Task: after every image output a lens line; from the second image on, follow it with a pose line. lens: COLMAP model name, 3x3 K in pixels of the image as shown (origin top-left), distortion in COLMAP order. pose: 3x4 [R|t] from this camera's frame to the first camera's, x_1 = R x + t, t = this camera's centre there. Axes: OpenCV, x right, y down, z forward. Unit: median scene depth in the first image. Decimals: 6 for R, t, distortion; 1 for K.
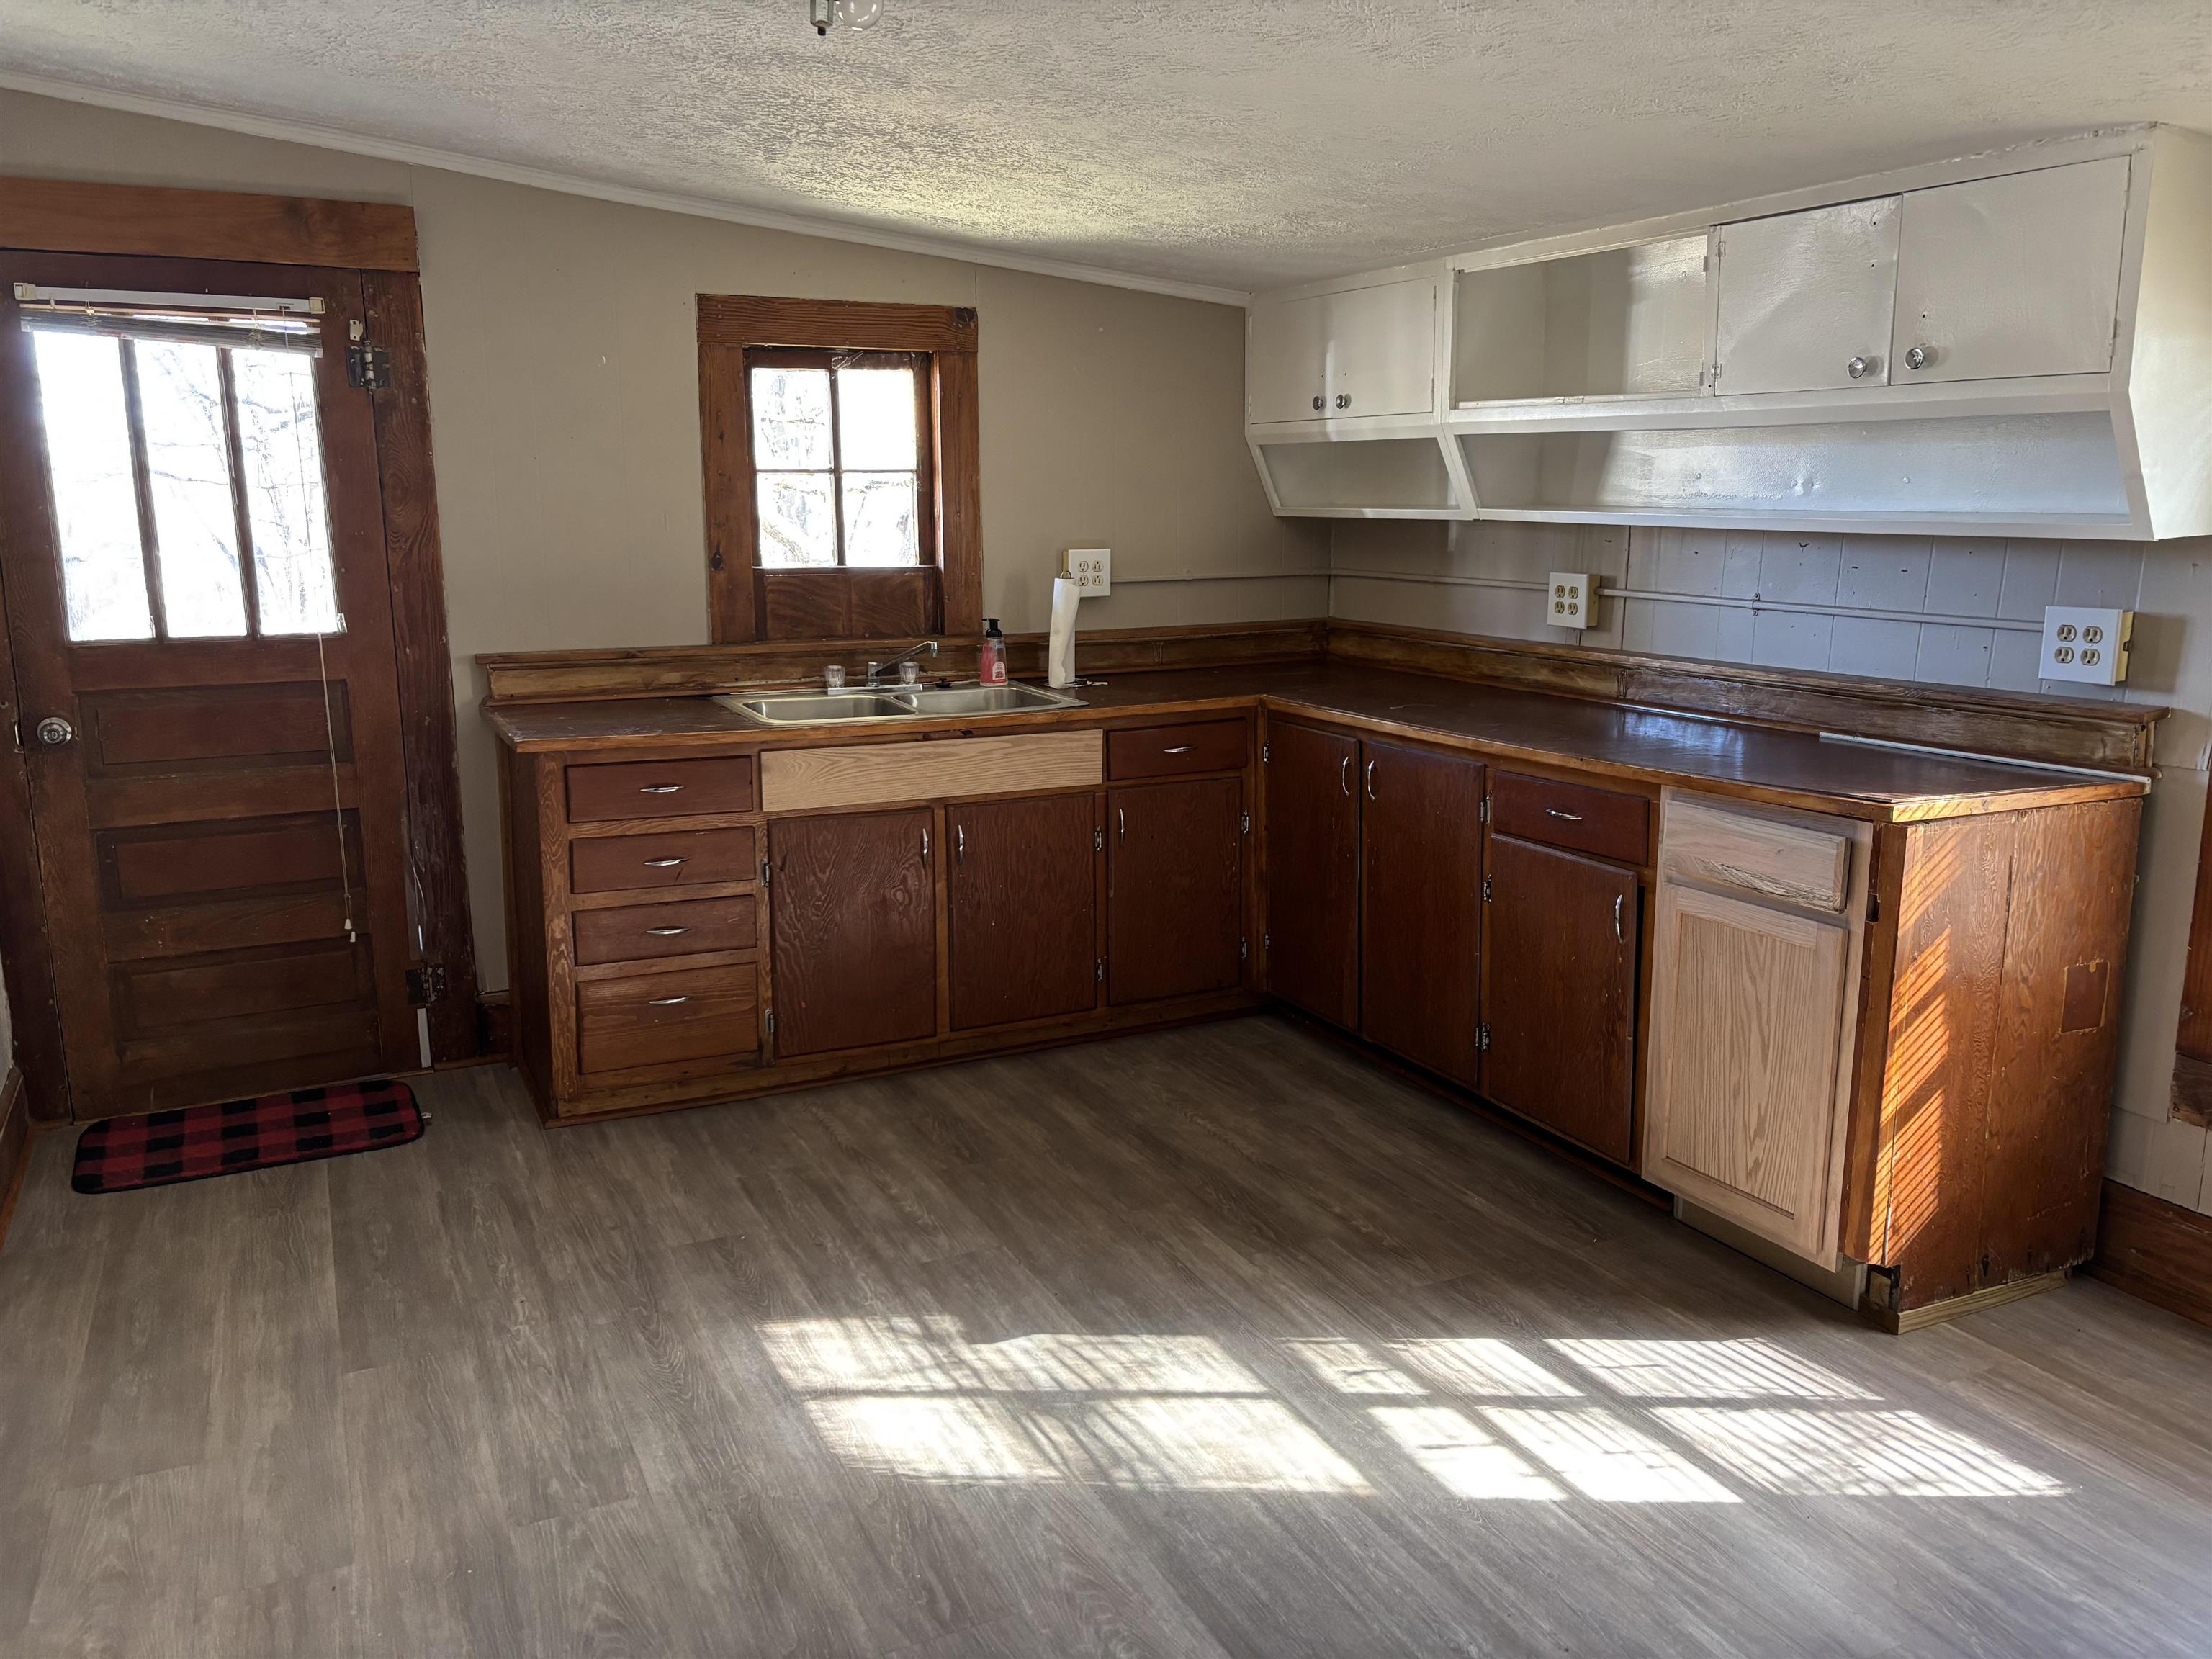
lens RADIAL K [[1662.8, 0, 1105.9], [0, 1662.8, 827.9], [0, 0, 1]] dist [0.034495, -0.041128]
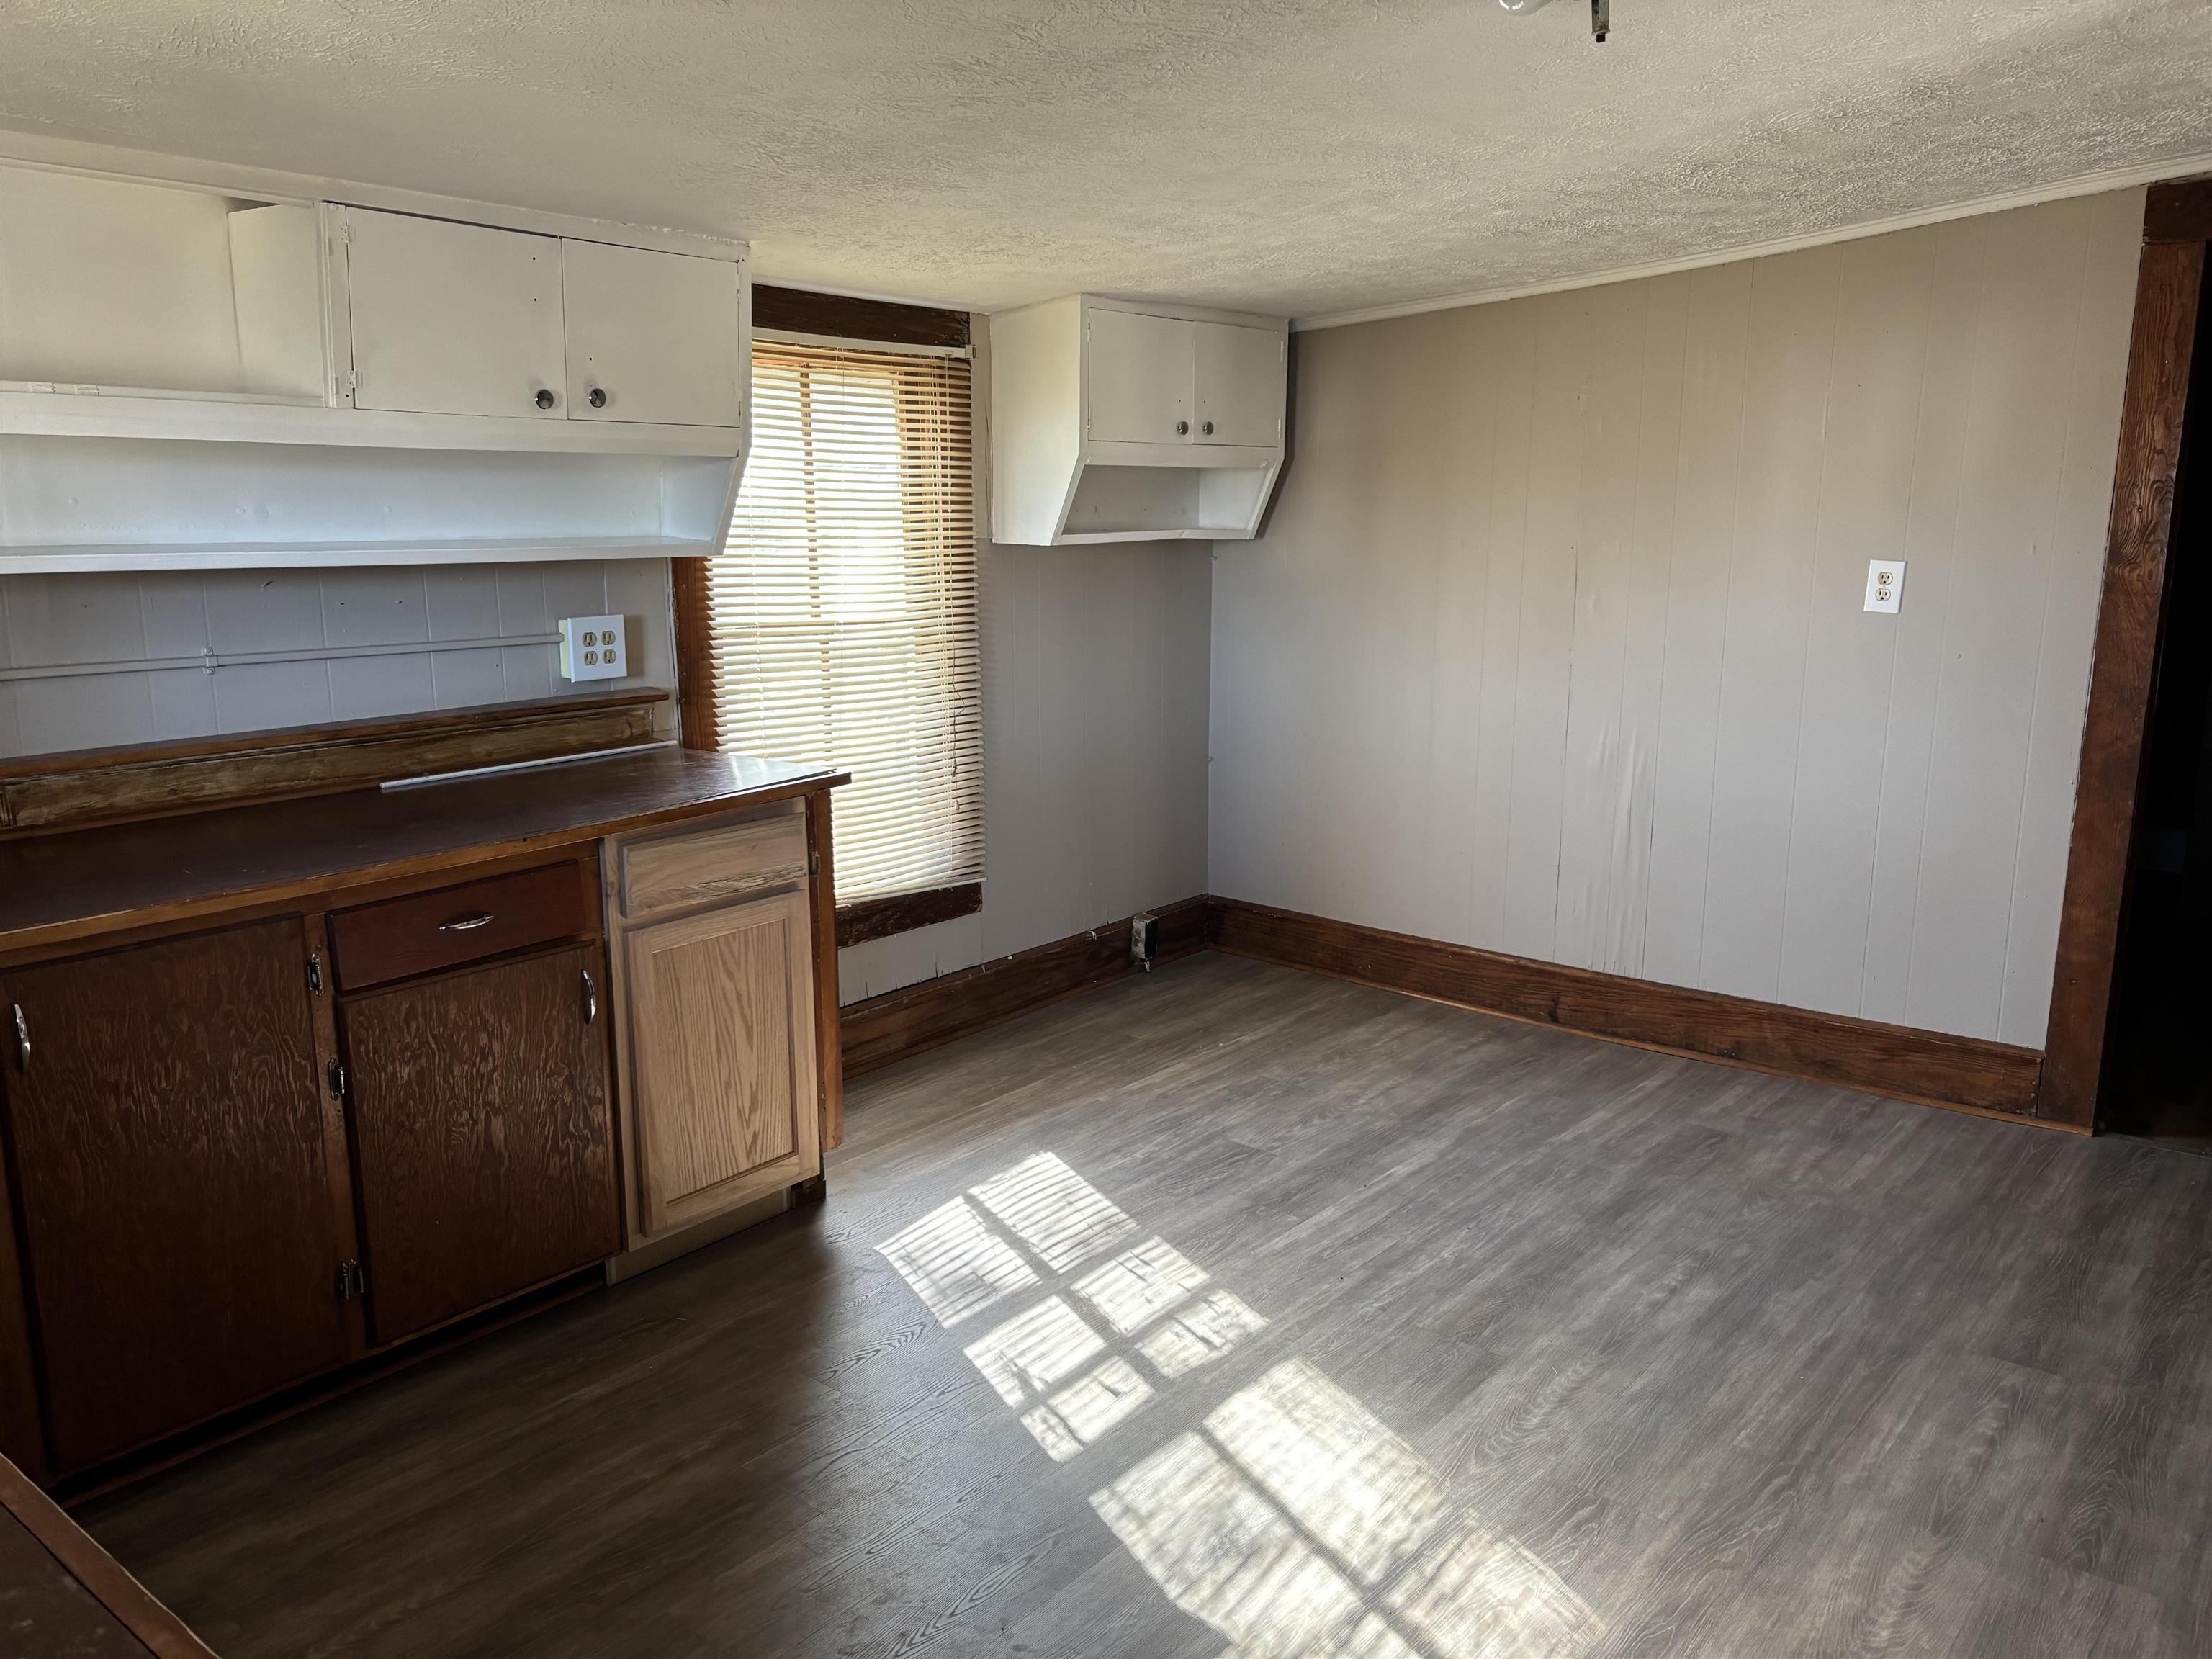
lens RADIAL K [[1662.8, 0, 1113.5], [0, 1662.8, 827.8], [0, 0, 1]] dist [0.034495, -0.041128]
pose [[-0.418701, -0.174525, 0.891196, -0.636720], [0.179172, 0.946193, 0.269474, -0.238355], [-0.890273, 0.272506, -0.364902, 1.125128]]
